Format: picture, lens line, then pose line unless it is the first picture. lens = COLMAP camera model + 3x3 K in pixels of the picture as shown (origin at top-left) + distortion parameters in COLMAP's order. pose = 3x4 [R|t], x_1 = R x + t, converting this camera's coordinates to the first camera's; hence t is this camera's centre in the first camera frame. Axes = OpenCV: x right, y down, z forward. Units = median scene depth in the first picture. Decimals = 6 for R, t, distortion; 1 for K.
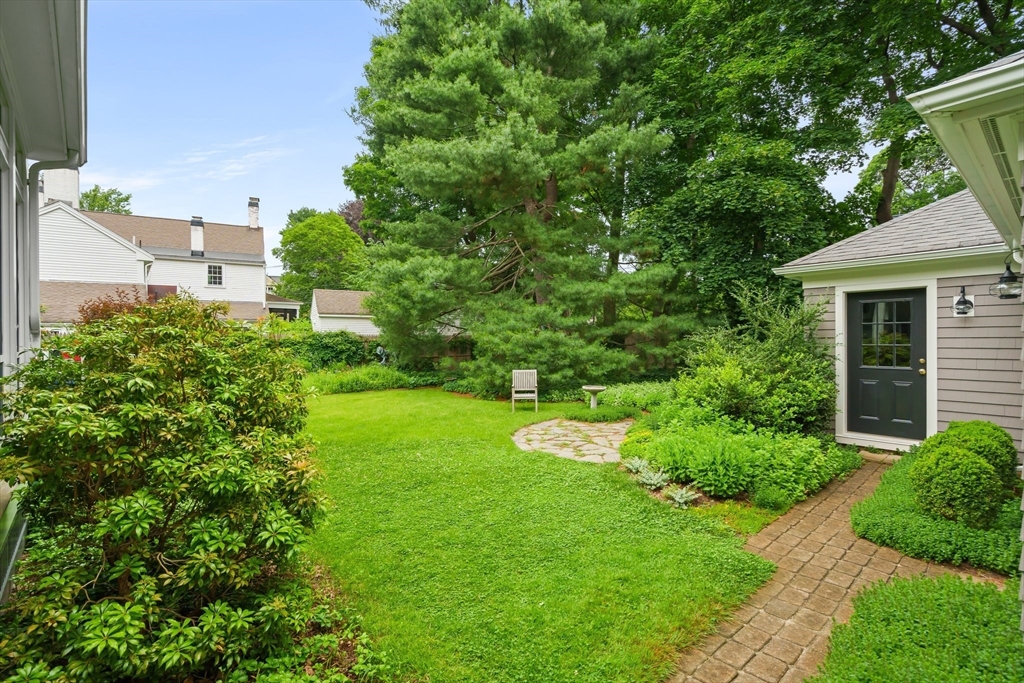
lens RADIAL K [[464.7, 0, 514.5], [0, 464.7, 346.3], [0, 0, 1]] dist [0.001632, 0.000688]
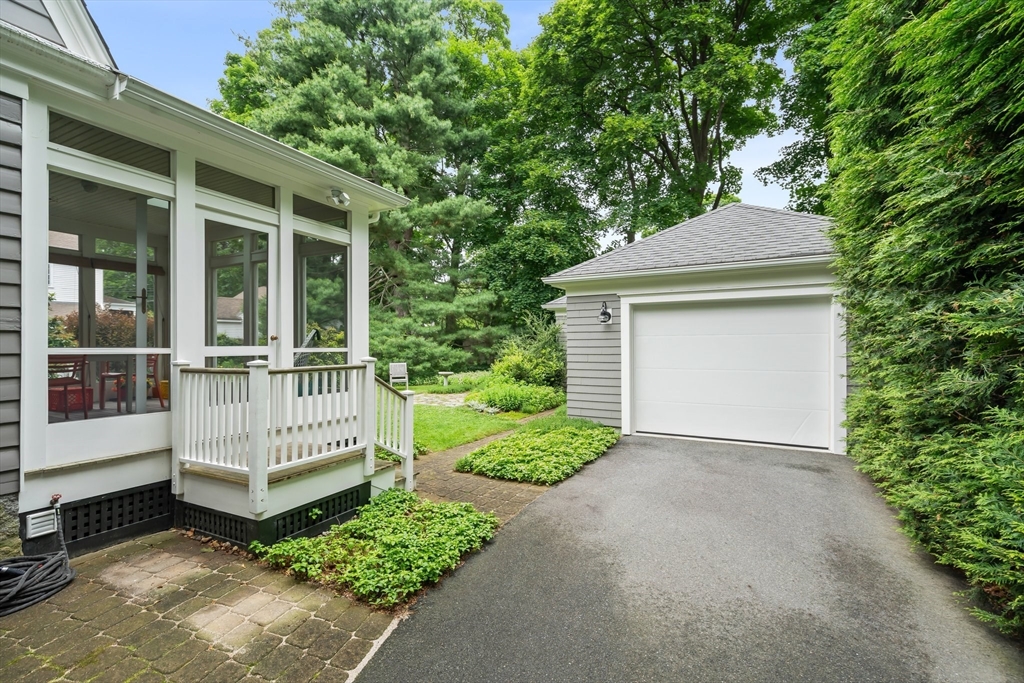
lens RADIAL K [[464.7, 0, 514.0], [0, 464.7, 346.4], [0, 0, 1]] dist [0.001632, 0.000688]
pose [[0.940073, 0.001785, 0.340970, -0.114830], [0.001789, 0.999947, -0.010167, 0.012543], [-0.340970, 0.010168, 0.940019, -0.432198]]
